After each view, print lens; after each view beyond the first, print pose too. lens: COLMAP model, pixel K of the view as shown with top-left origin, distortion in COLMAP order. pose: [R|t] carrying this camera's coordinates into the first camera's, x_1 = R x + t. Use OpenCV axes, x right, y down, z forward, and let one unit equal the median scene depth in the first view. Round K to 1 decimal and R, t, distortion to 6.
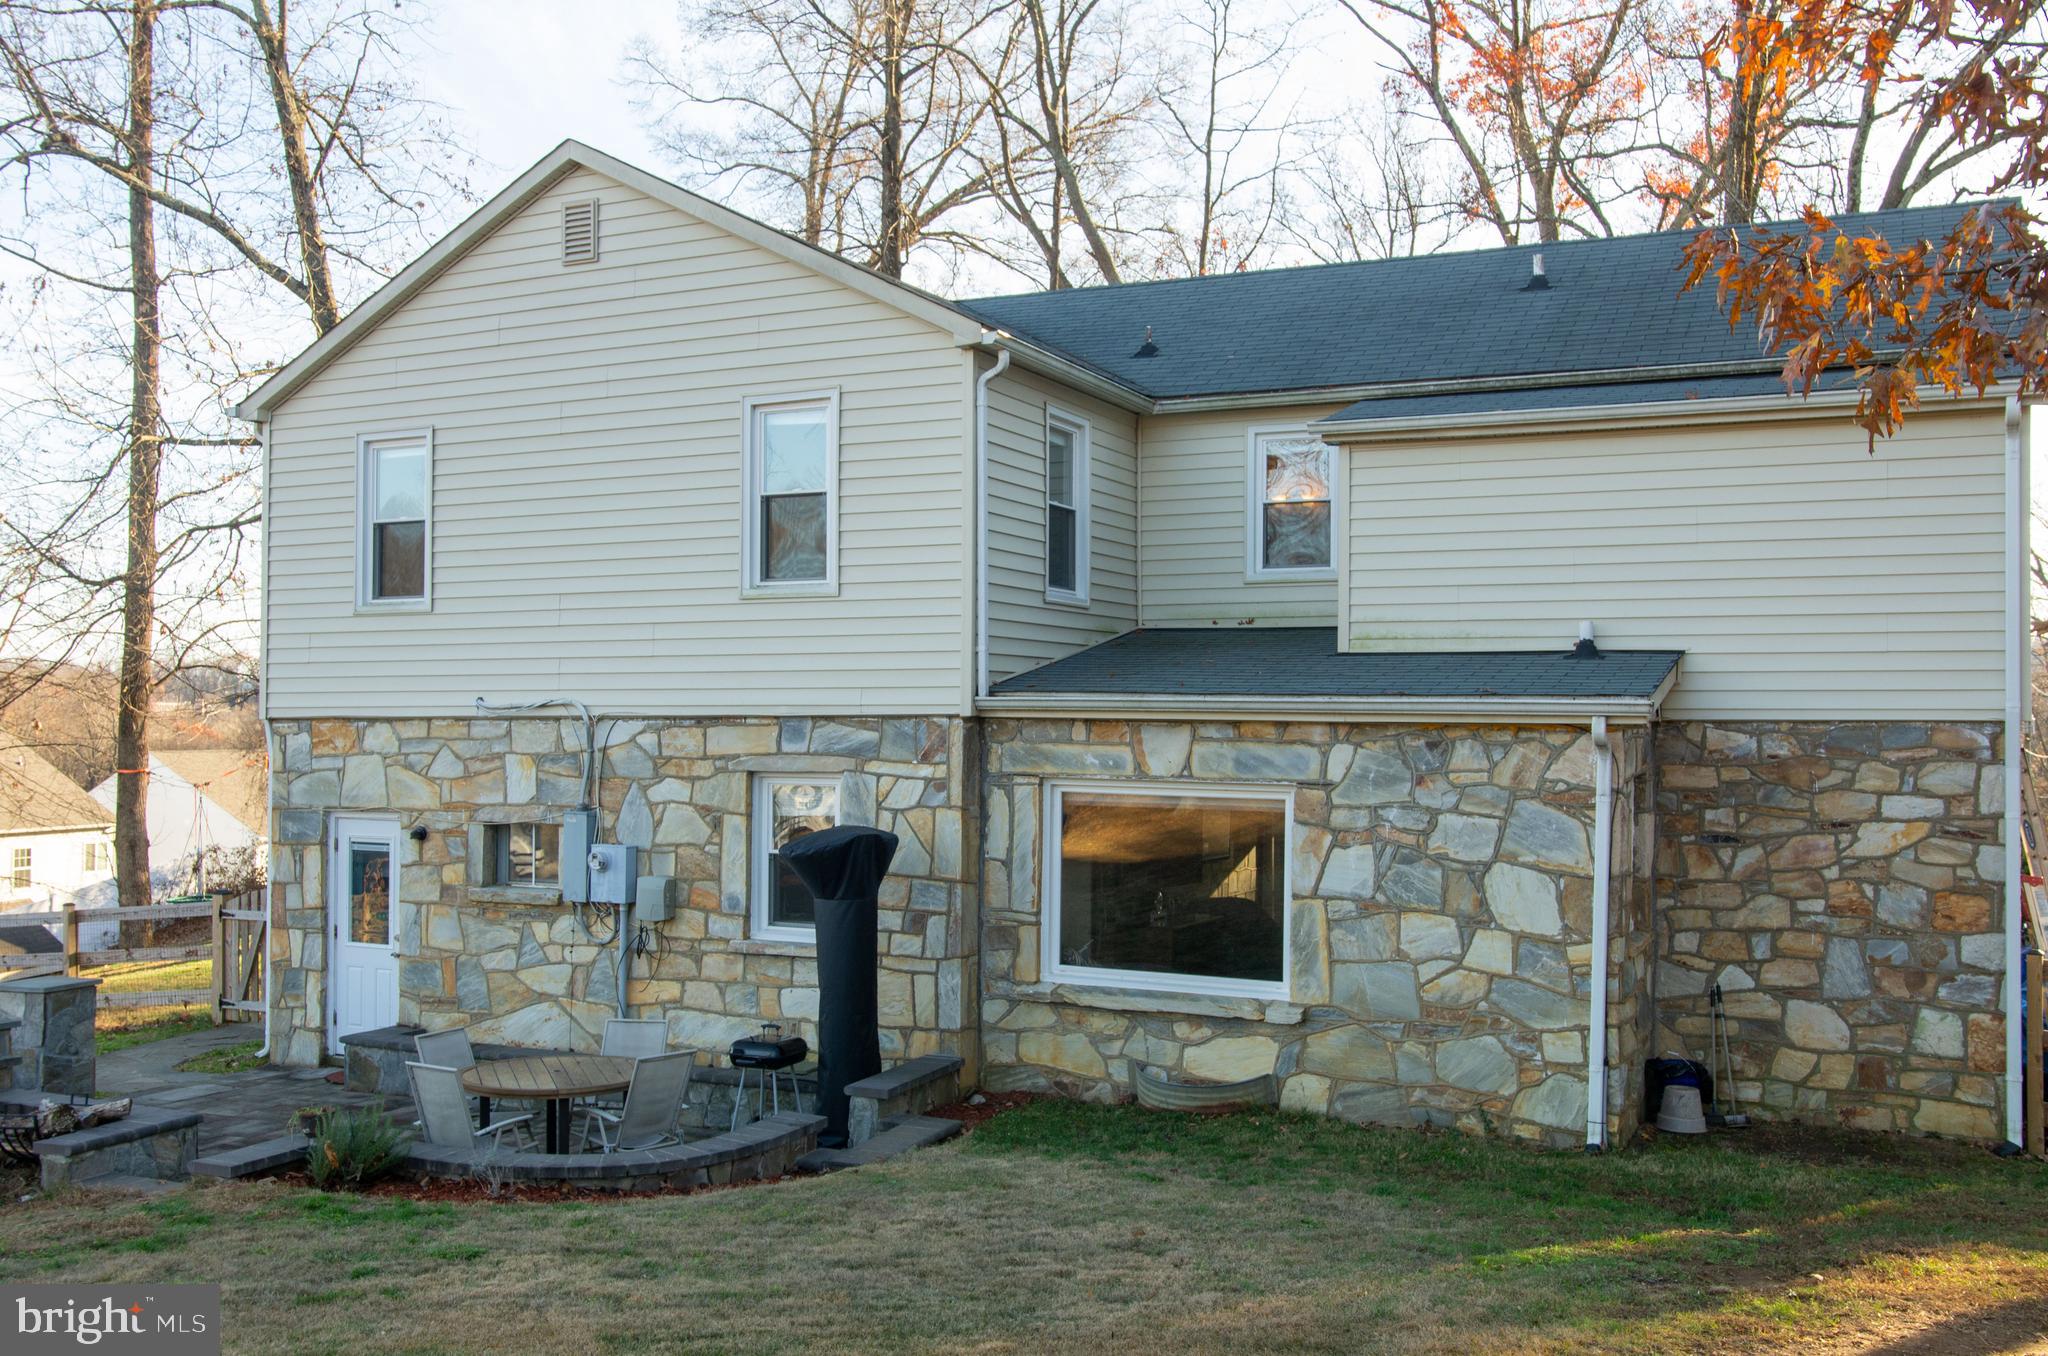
lens RADIAL K [[1882.9, 0, 1021.9], [0, 1882.9, 681.5], [0, 0, 1]] dist [-0.035869, 0.000000]
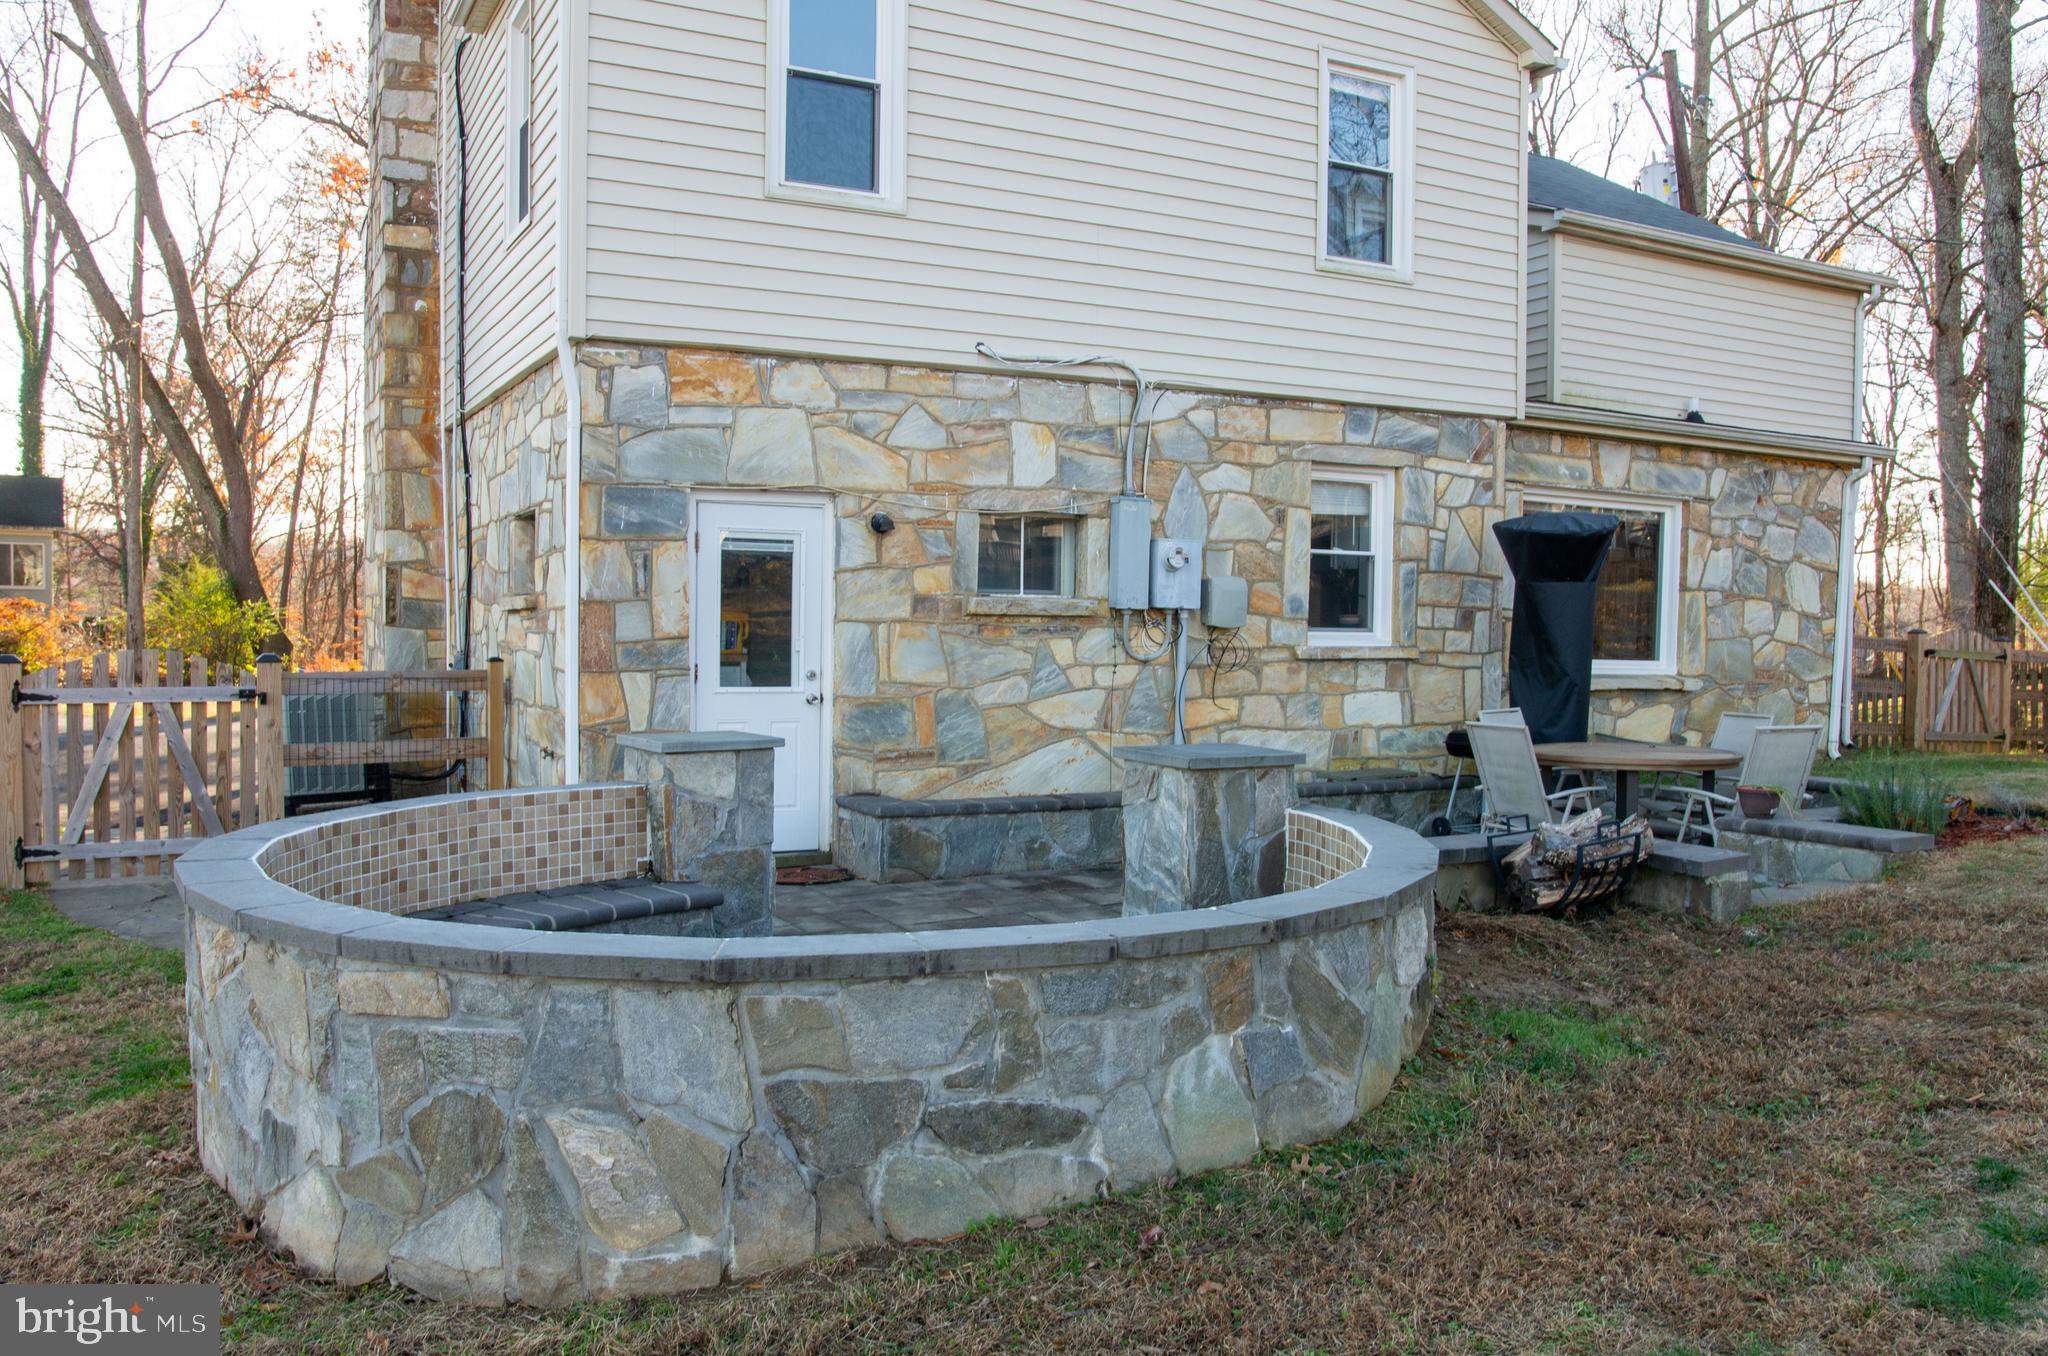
lens RADIAL K [[1613.4, 0, 1028.2], [0, 1613.4, 687.3], [0, 0, 1]] dist [-0.087222, 0.068205]
pose [[0.592439, -0.029455, 0.805076, -0.851283], [-0.028002, 0.997975, 0.057119, 0.115804], [-0.805128, -0.056384, 0.590414, 0.641369]]
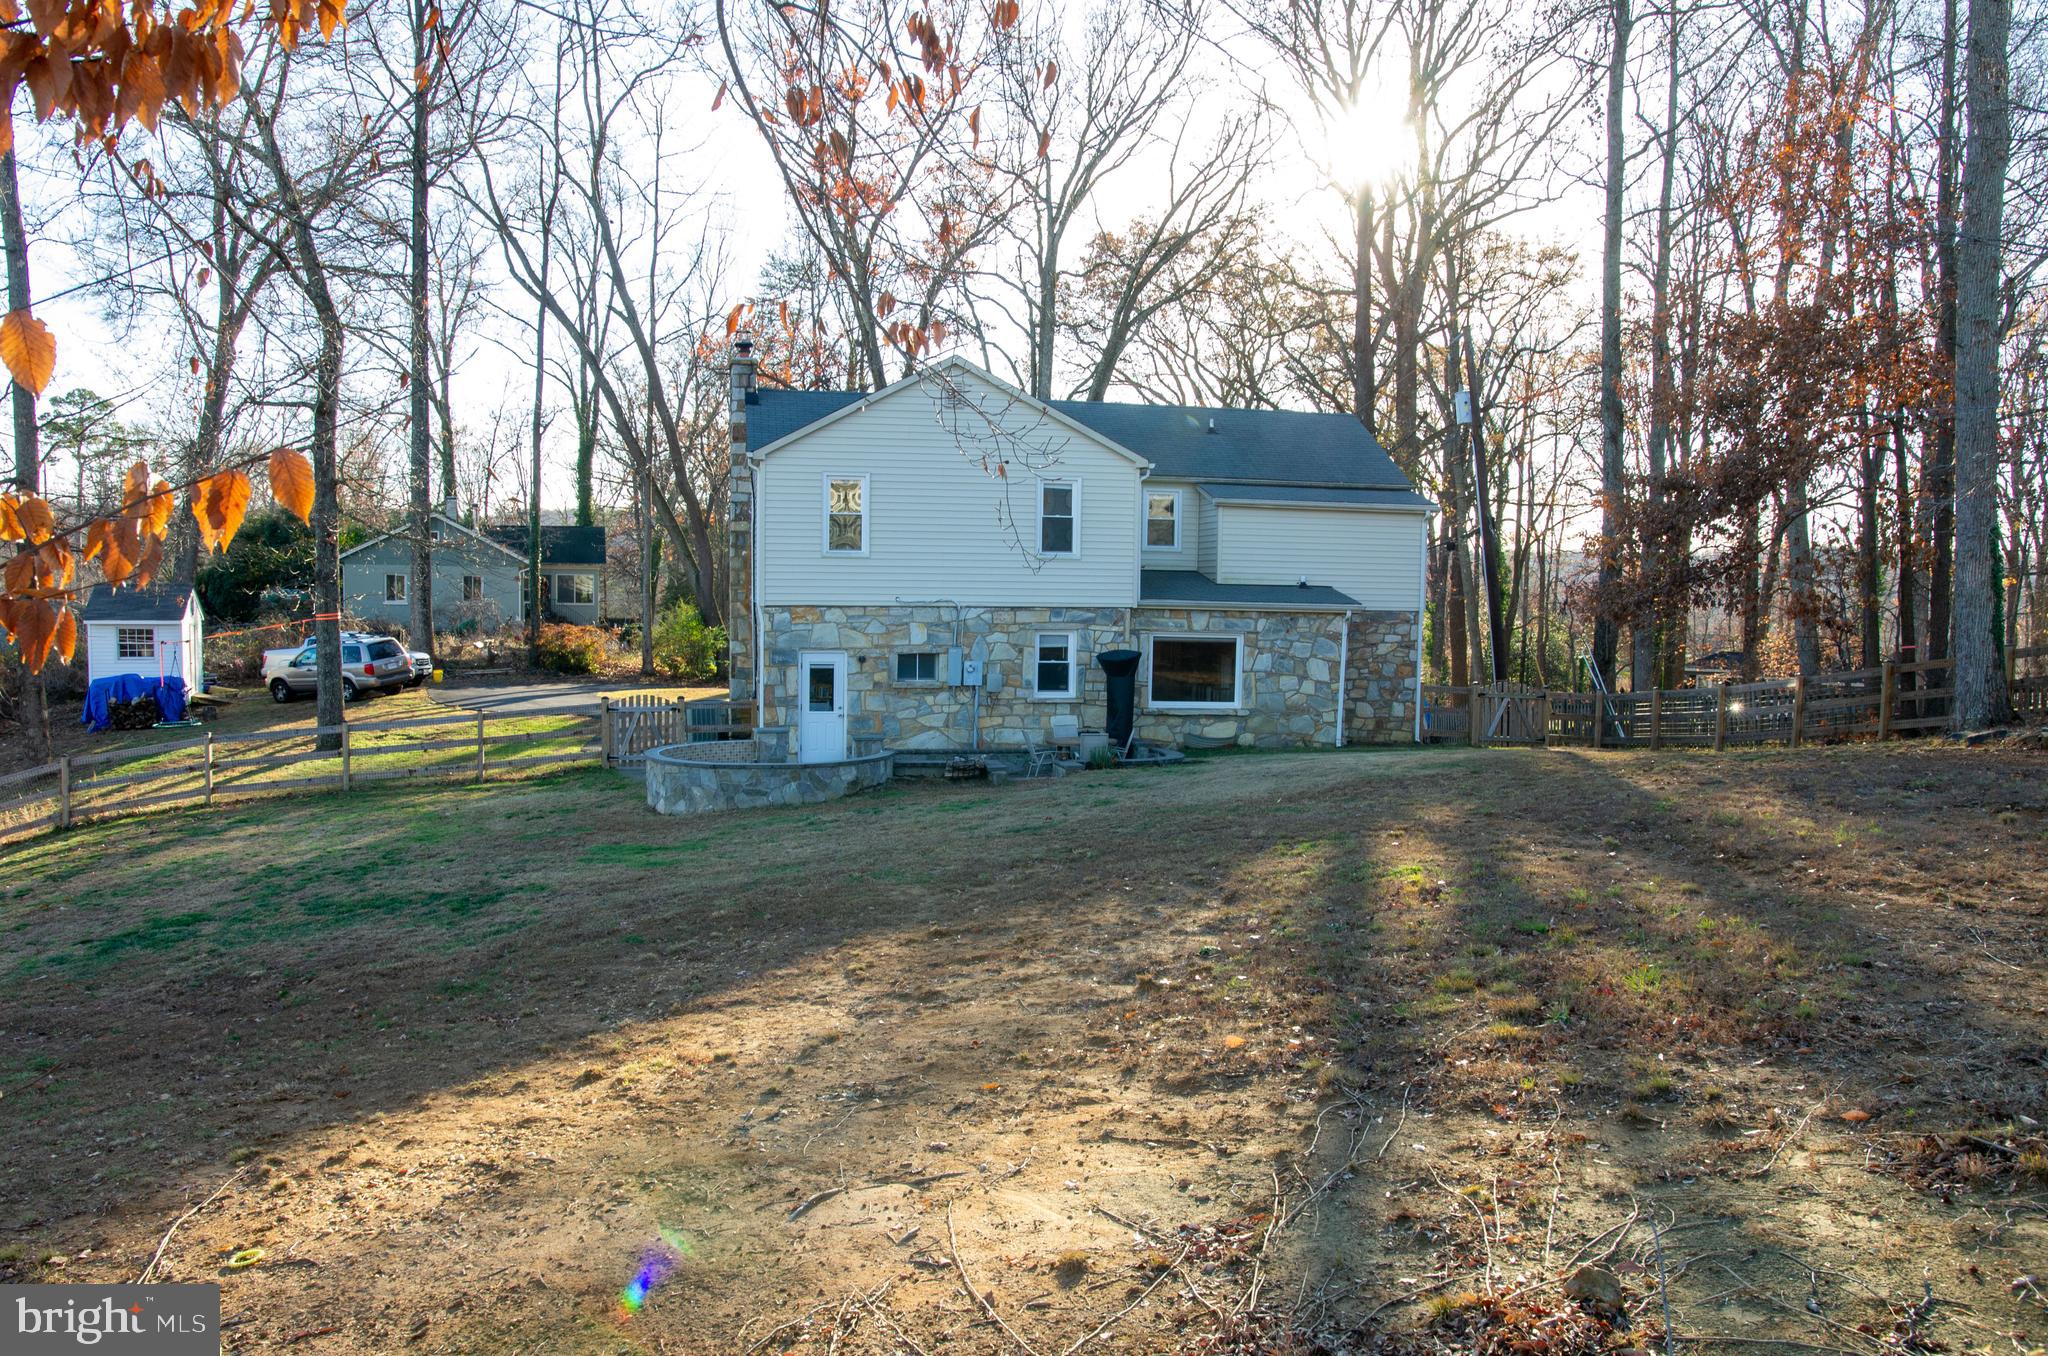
lens RADIAL K [[1613.4, 0, 1026.4], [0, 1613.4, 674.9], [0, 0, 1]] dist [-0.087222, 0.068205]
pose [[0.795588, -0.026174, 0.605272, -1.421104], [-0.025902, 0.996683, 0.077146, -0.054667], [-0.605284, -0.077054, 0.792272, -0.660398]]
